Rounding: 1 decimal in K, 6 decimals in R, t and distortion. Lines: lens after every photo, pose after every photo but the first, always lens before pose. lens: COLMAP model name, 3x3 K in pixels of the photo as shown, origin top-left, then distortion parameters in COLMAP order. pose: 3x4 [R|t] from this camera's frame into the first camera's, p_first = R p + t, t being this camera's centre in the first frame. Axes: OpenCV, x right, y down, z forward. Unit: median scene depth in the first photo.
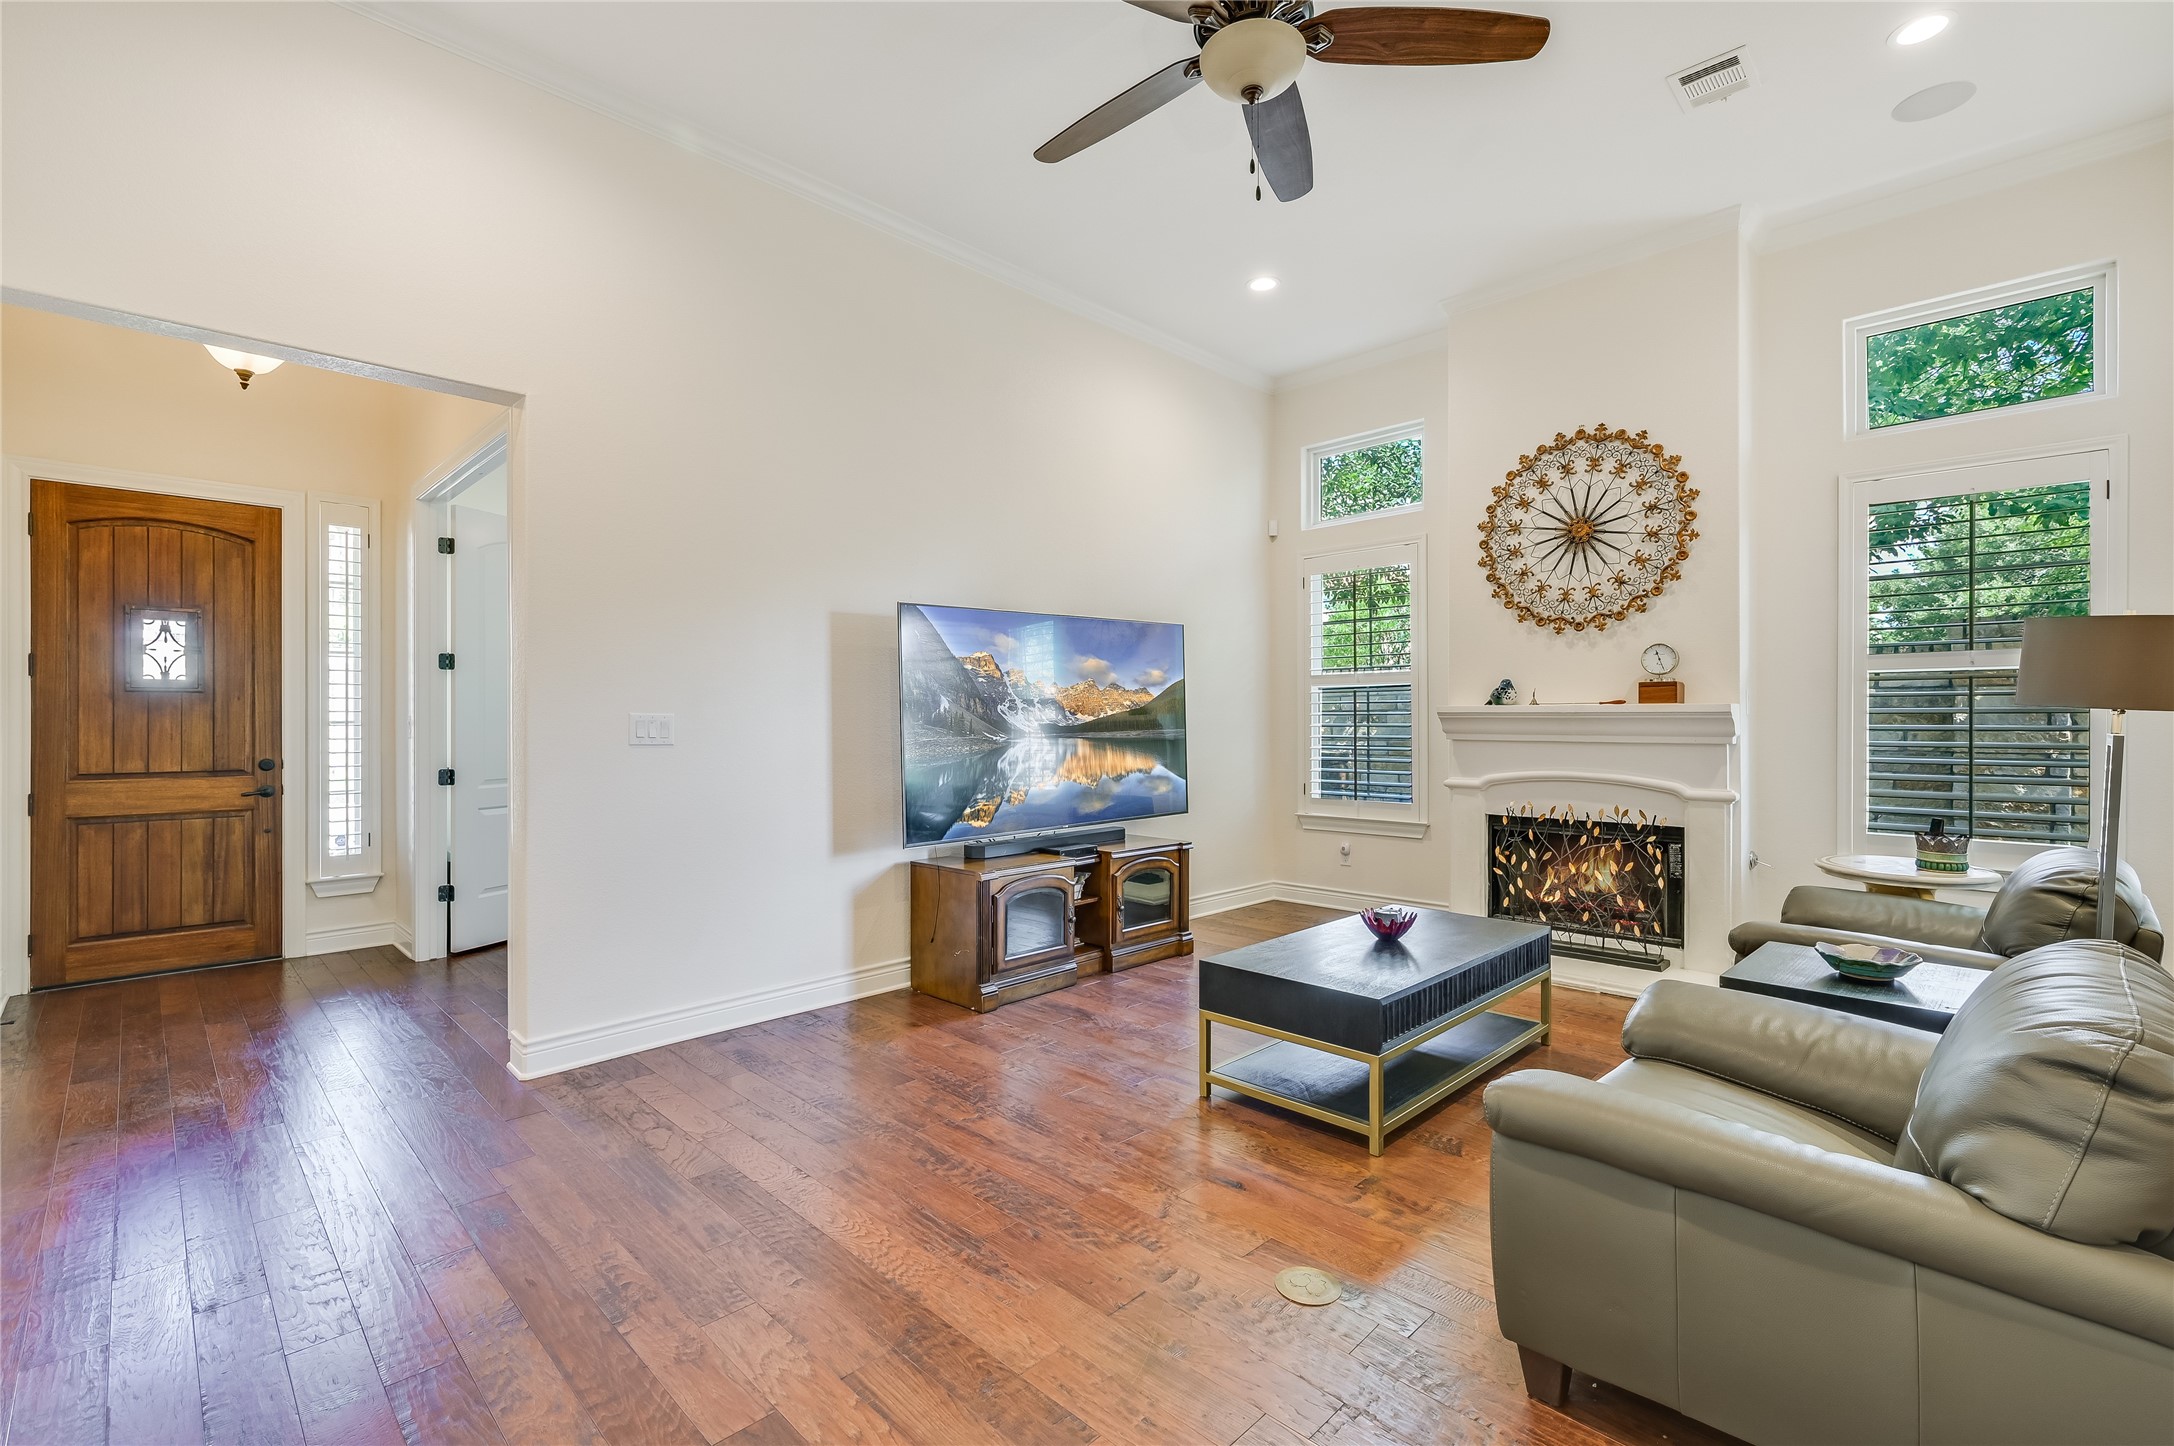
lens RADIAL K [[940.7, 0, 1090.9], [0, 940.7, 721.2], [0, 0, 1]] dist [-0.000671, -0.000203]
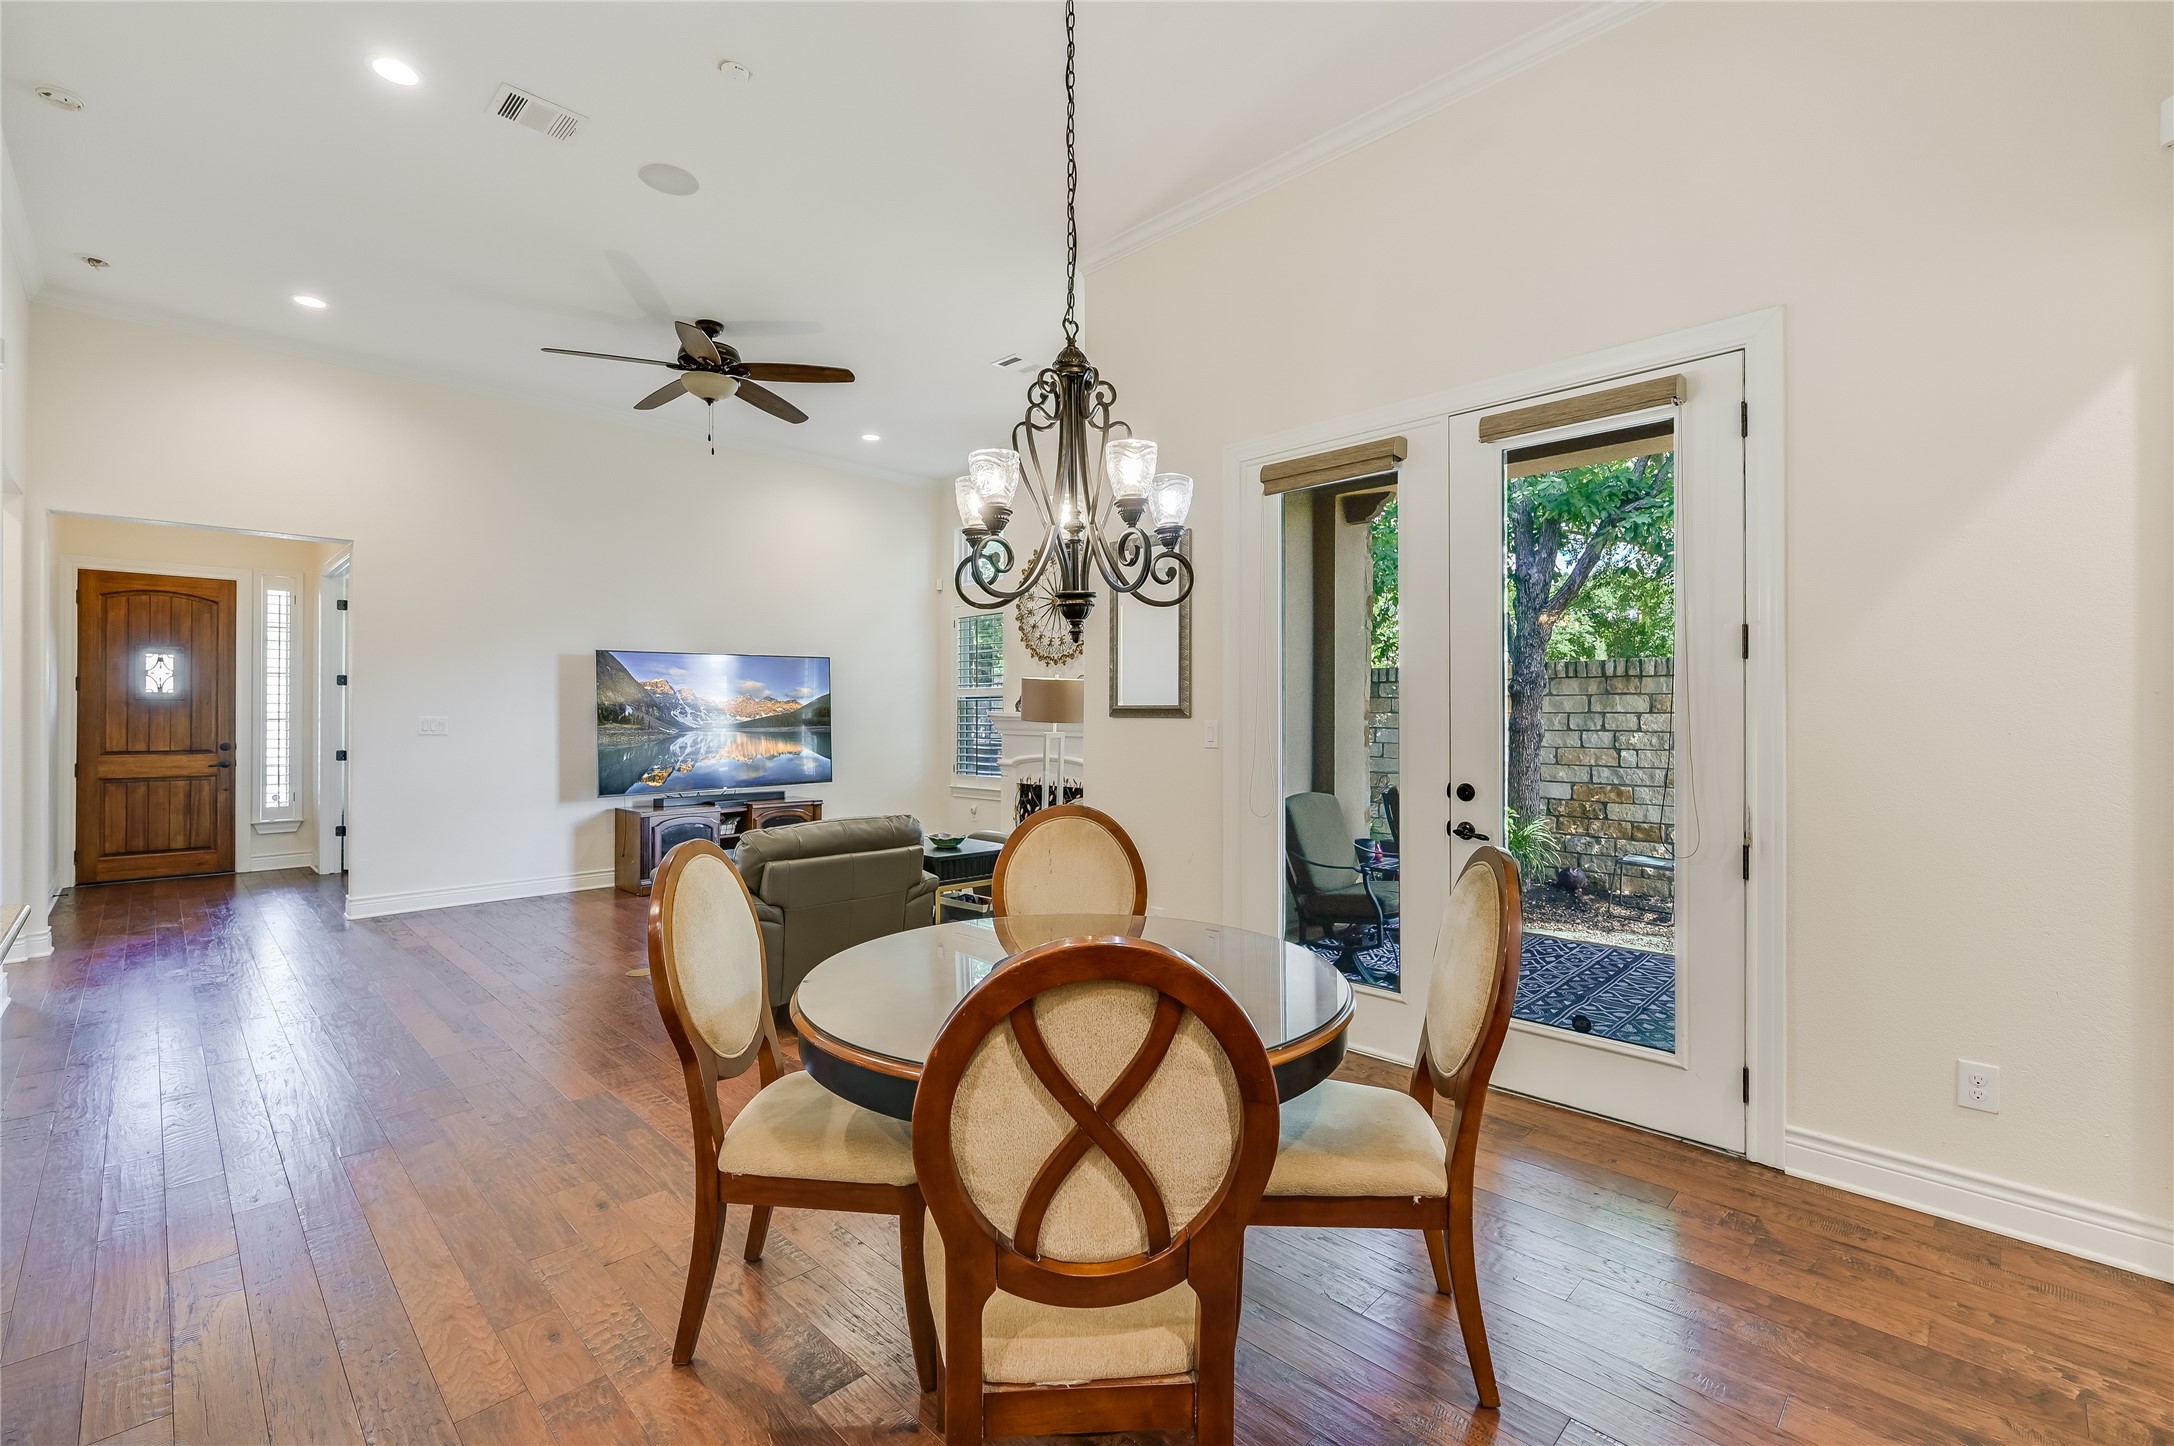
lens RADIAL K [[940.7, 0, 1090.8], [0, 940.7, 711.9], [0, 0, 1]] dist [-0.000671, -0.000203]
pose [[0.999952, 0.004529, -0.008708, 0.593687], [-0.004551, 0.999987, -0.002490, -0.014149], [0.008696, 0.002530, 0.999959, -0.566243]]
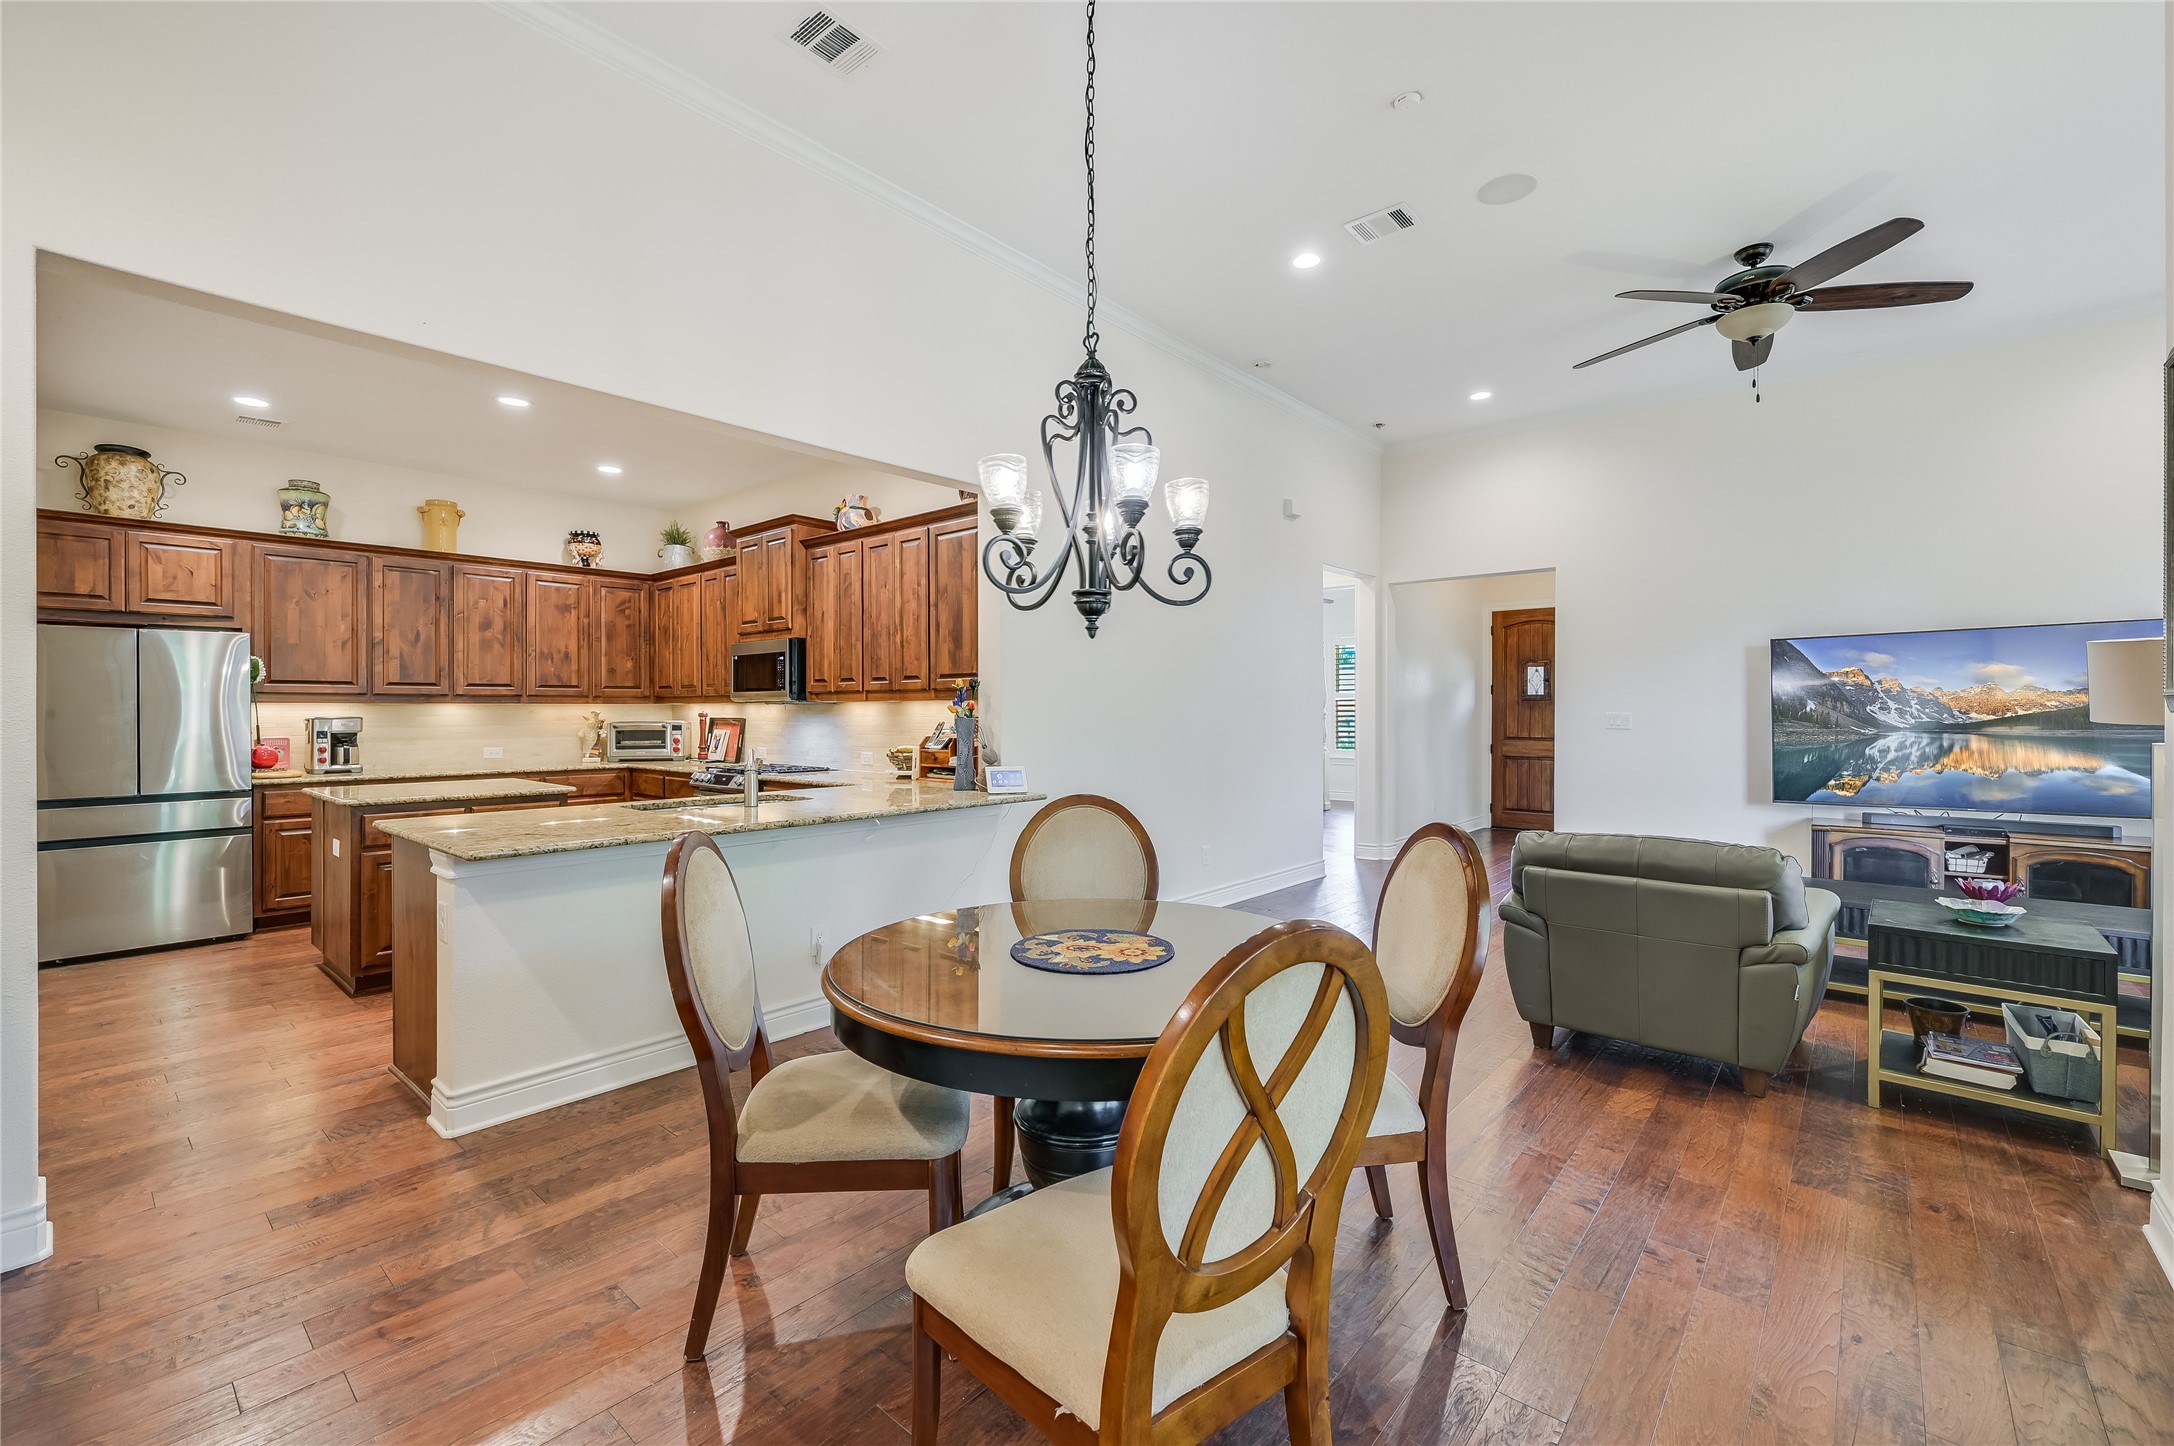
lens RADIAL K [[897.7, 0, 1077.0], [0, 897.7, 711.5], [0, 0, 1]] dist [0.001388, -0.000716]
pose [[0.057660, 0.004101, -0.998328, 1.018162], [-0.000899, 0.999991, 0.004056, -0.013063], [0.998336, 0.000663, 0.057663, -0.165542]]
